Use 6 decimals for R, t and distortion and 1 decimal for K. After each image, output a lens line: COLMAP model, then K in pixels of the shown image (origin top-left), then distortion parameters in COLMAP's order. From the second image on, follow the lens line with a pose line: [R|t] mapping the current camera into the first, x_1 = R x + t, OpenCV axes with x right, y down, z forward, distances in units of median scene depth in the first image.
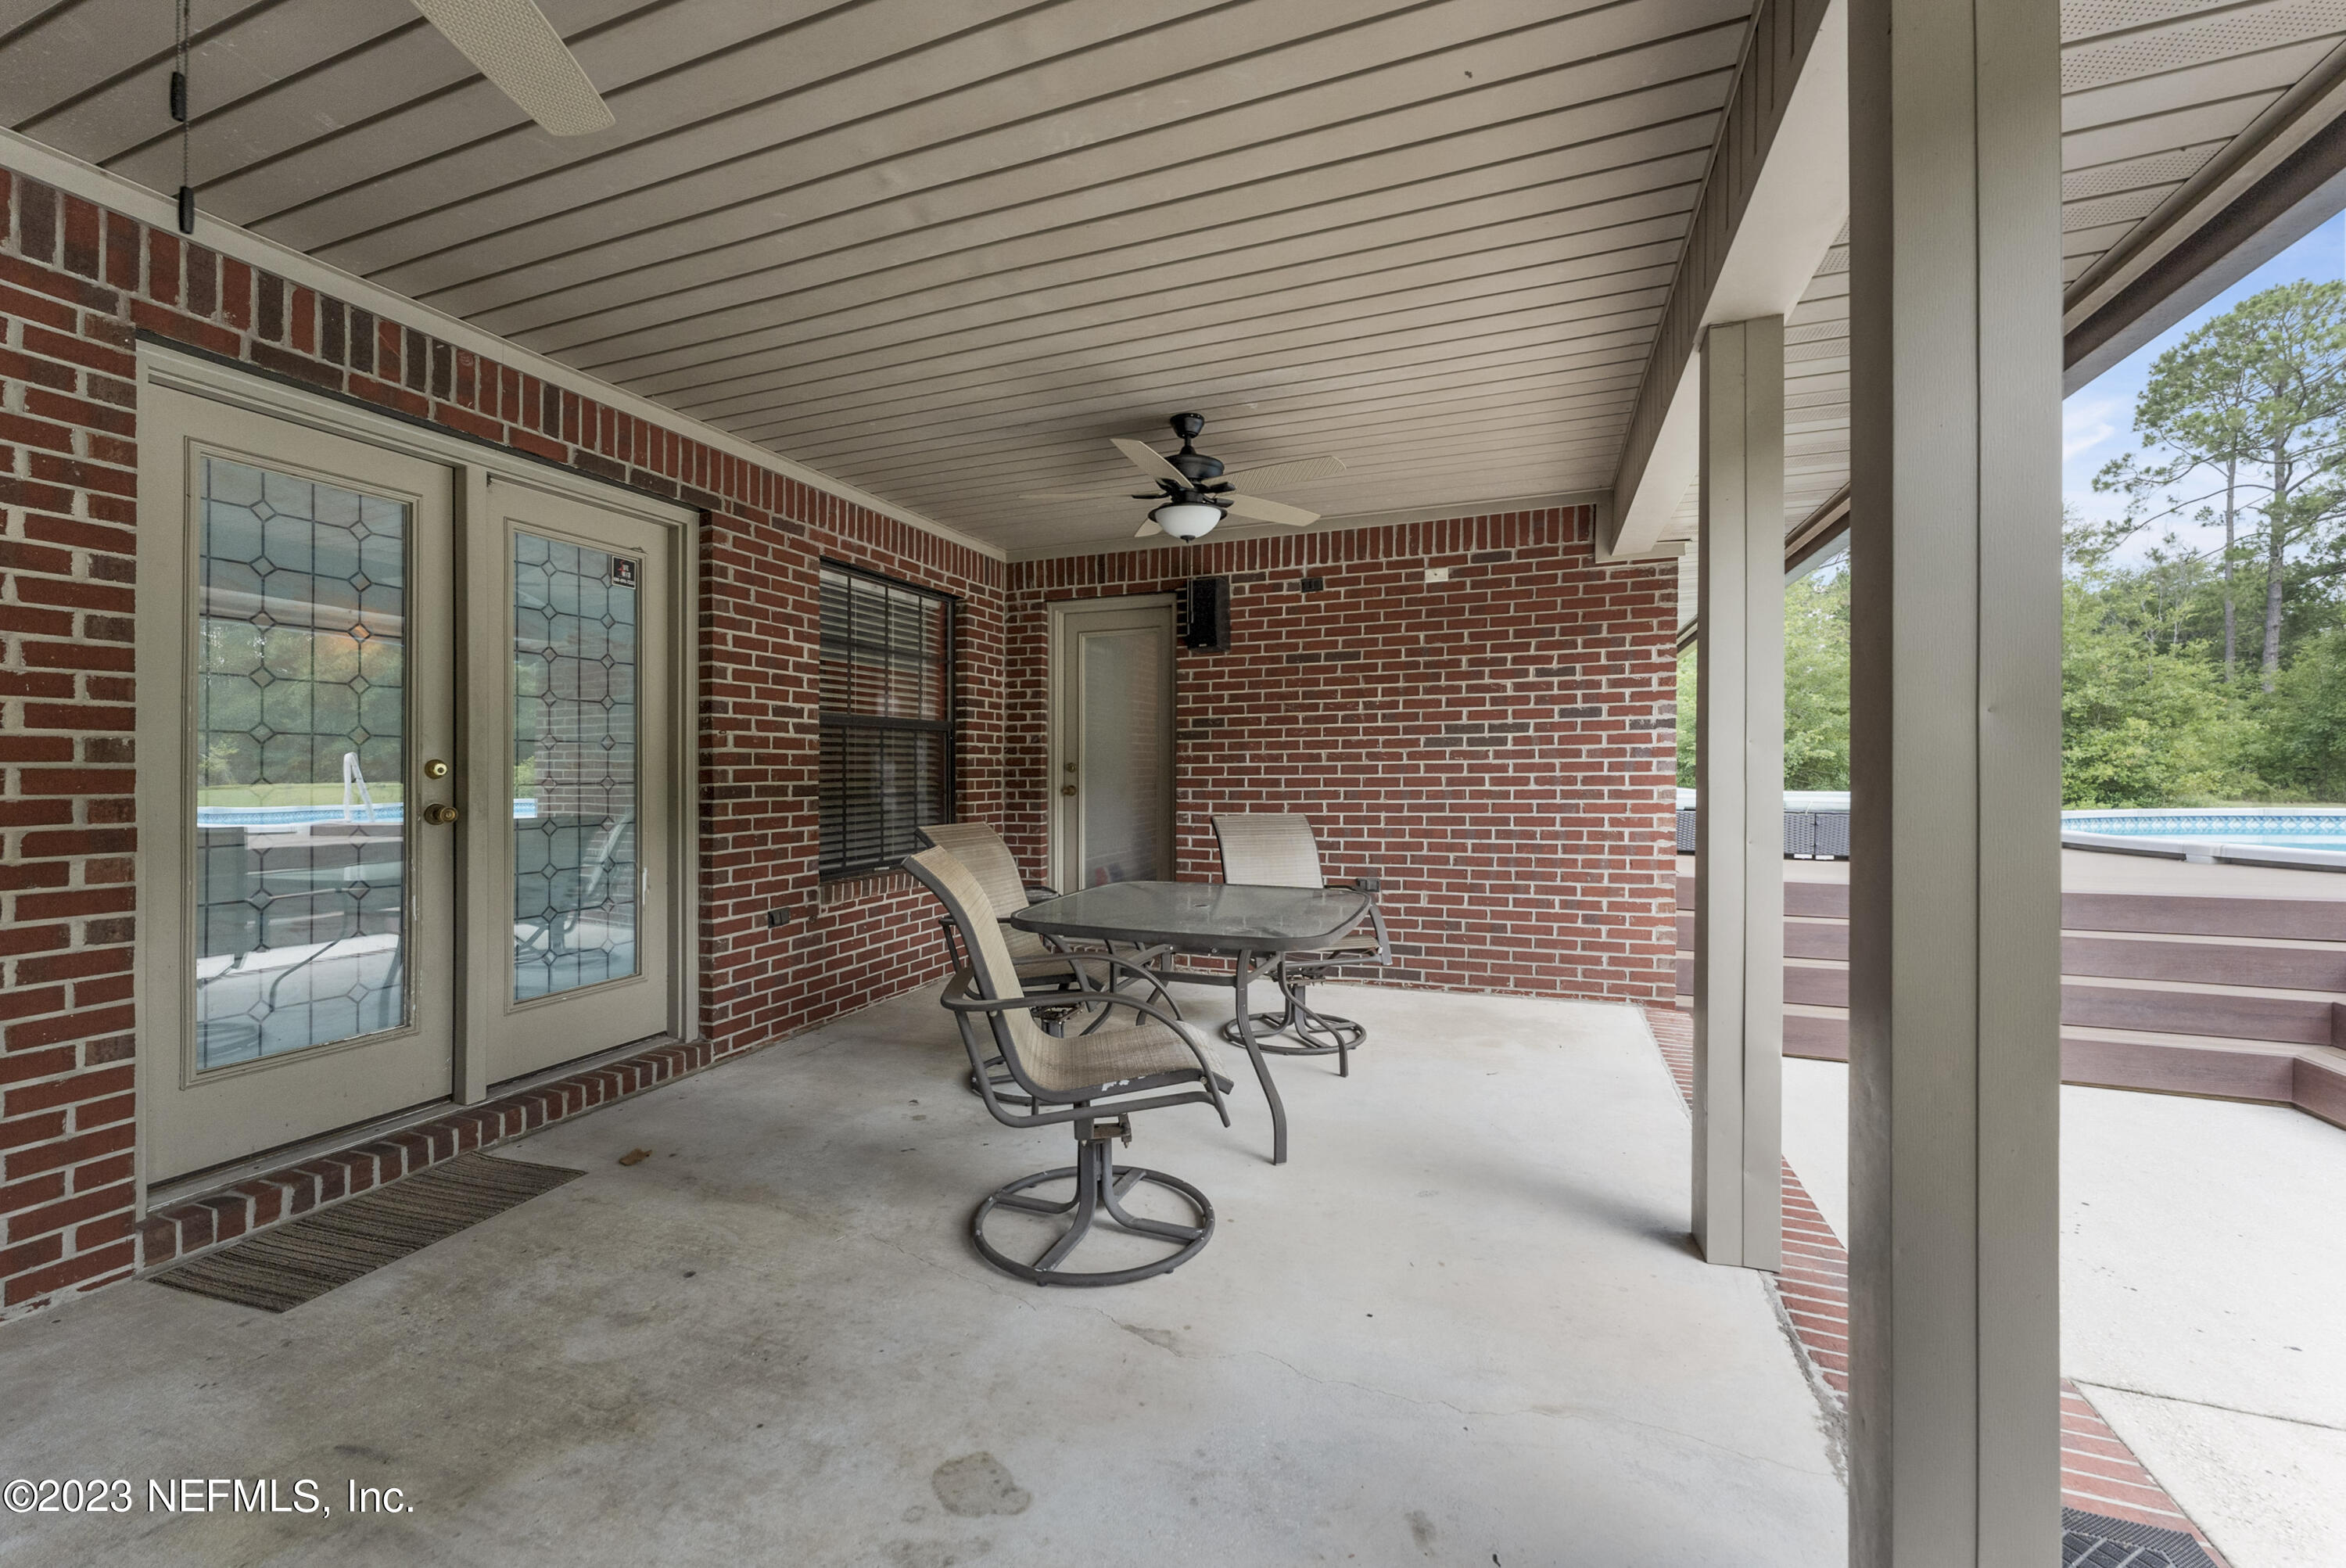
lens RADIAL K [[944.8, 0, 1181.1], [0, 944.8, 779.9], [0, 0, 1]] dist [0.001678, -0.000037]
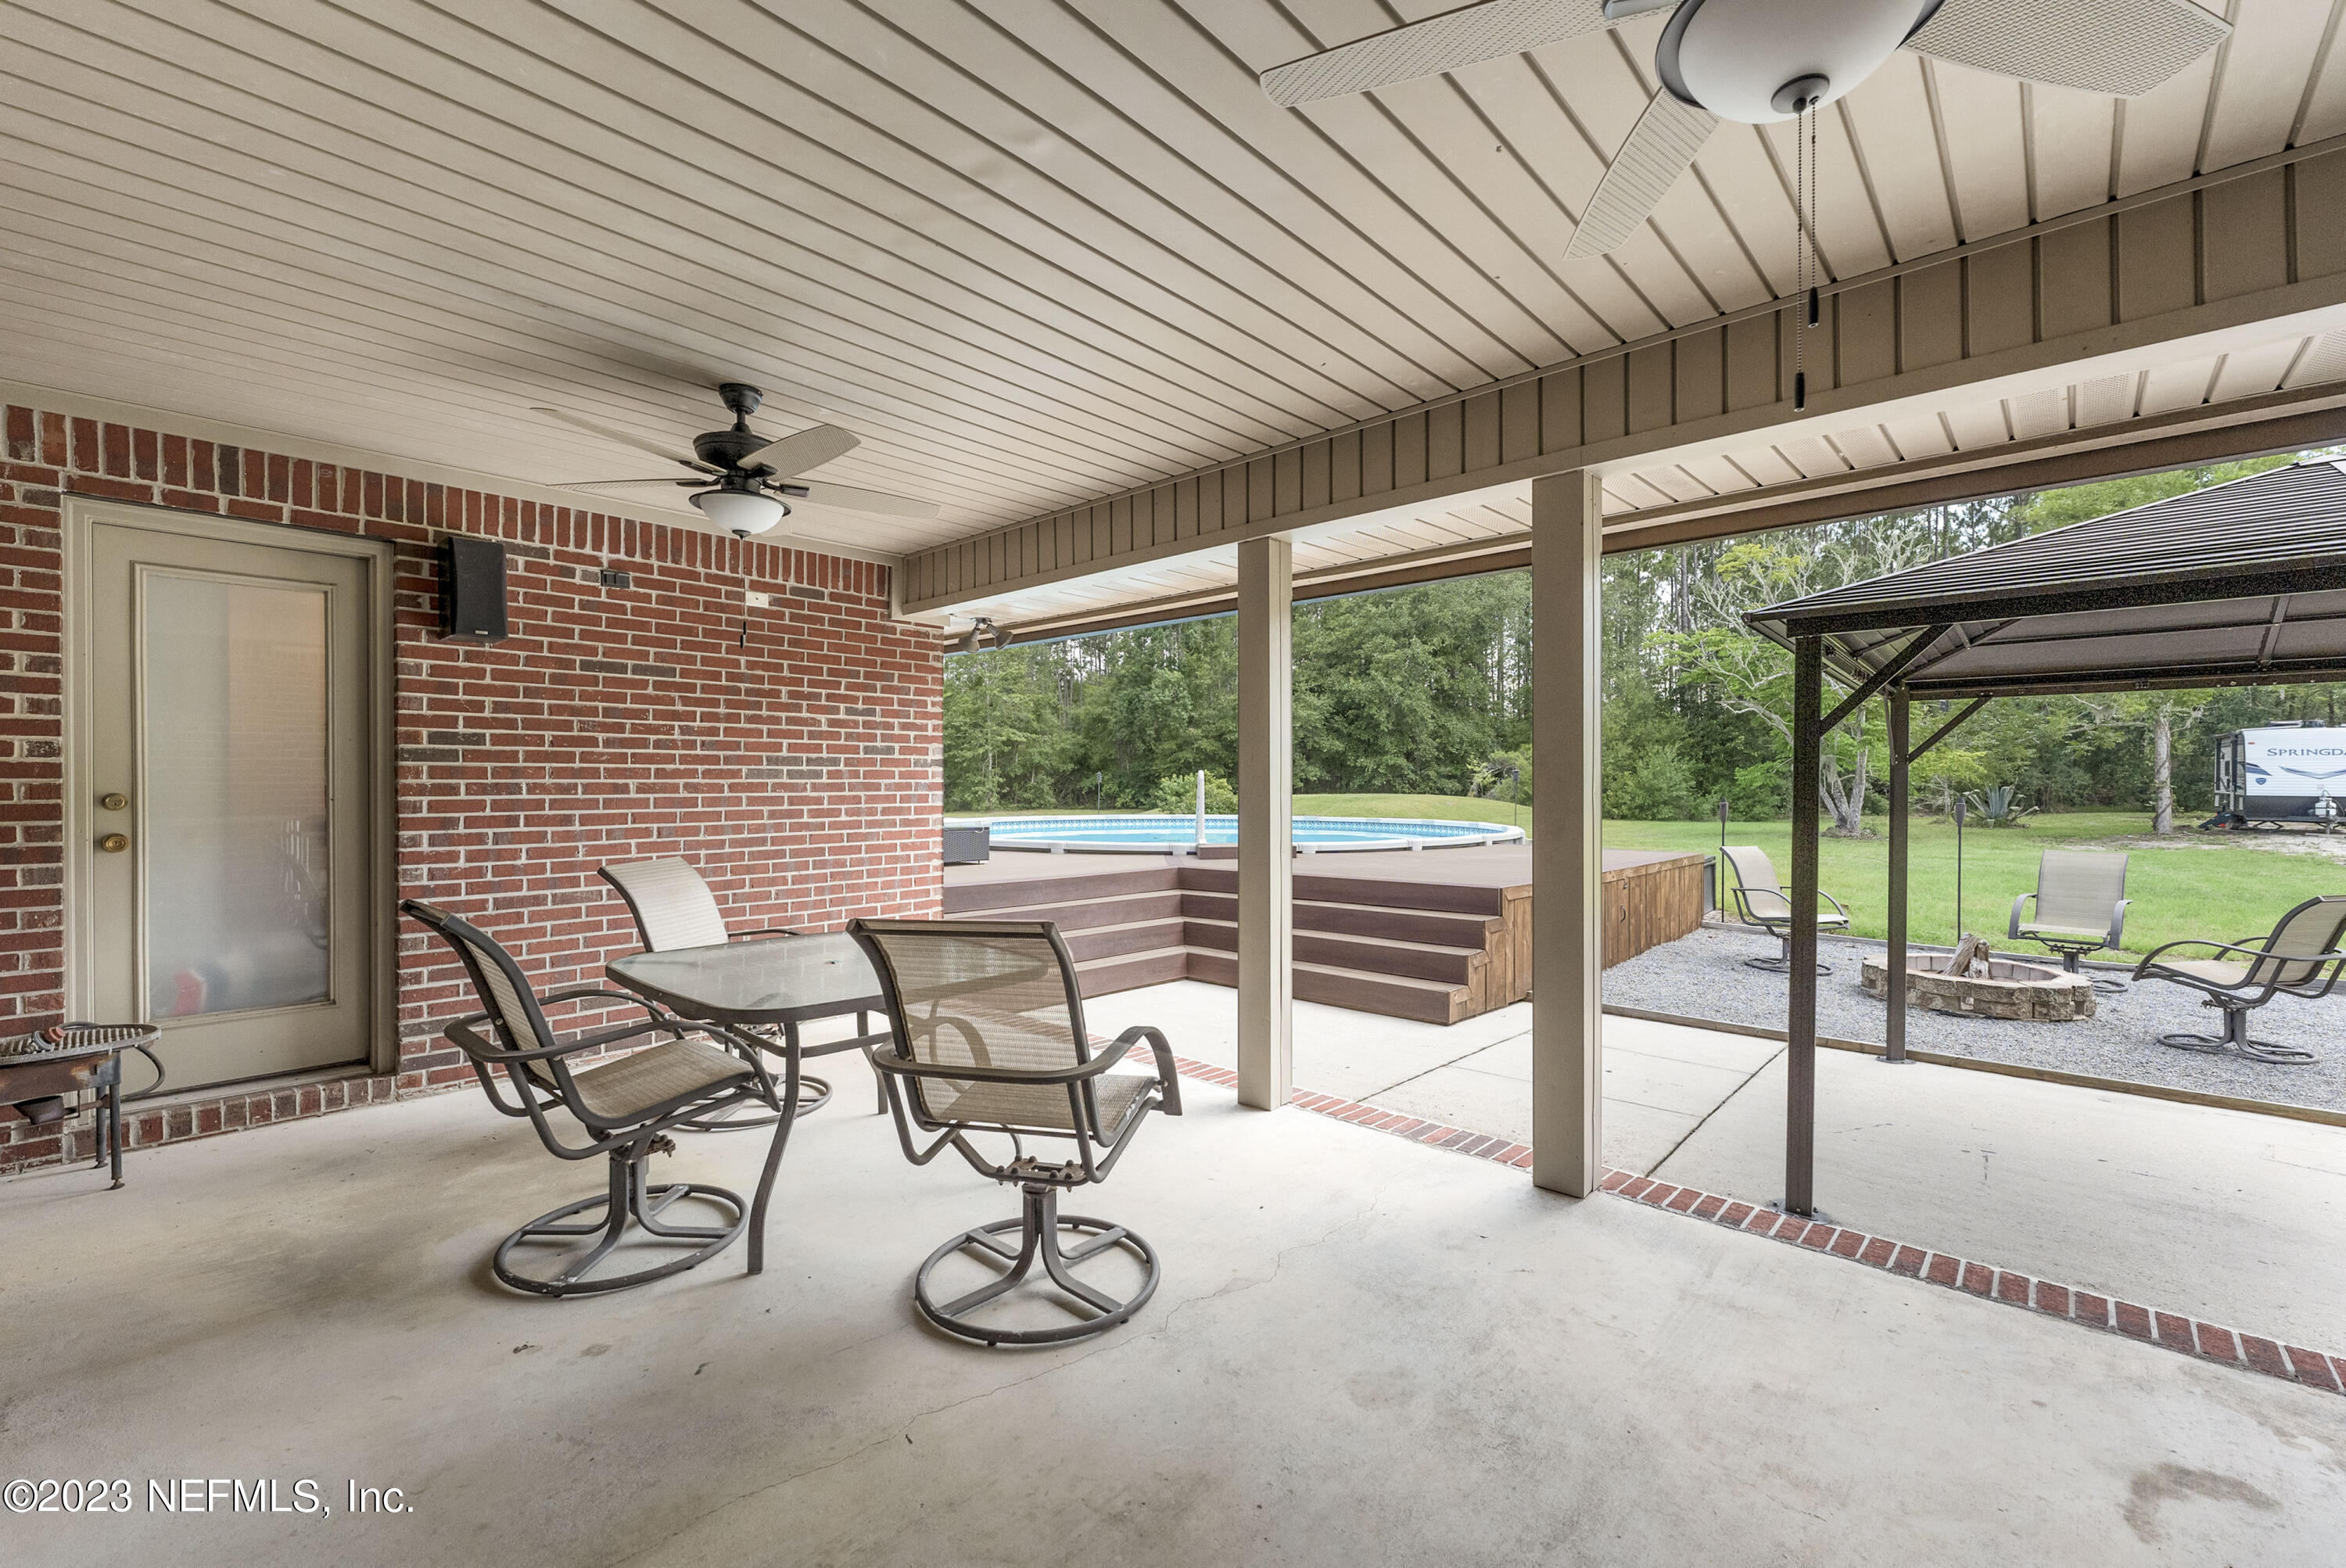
lens RADIAL K [[959.1, 0, 1171.9], [0, 959.1, 806.6], [0, 0, 1]] dist [0.001461, 0.000096]
pose [[0.377815, -0.013643, 0.925781, -0.471171], [0.003930, 0.999906, 0.013131, -0.017603], [-0.925873, -0.001323, 0.377833, 0.240757]]
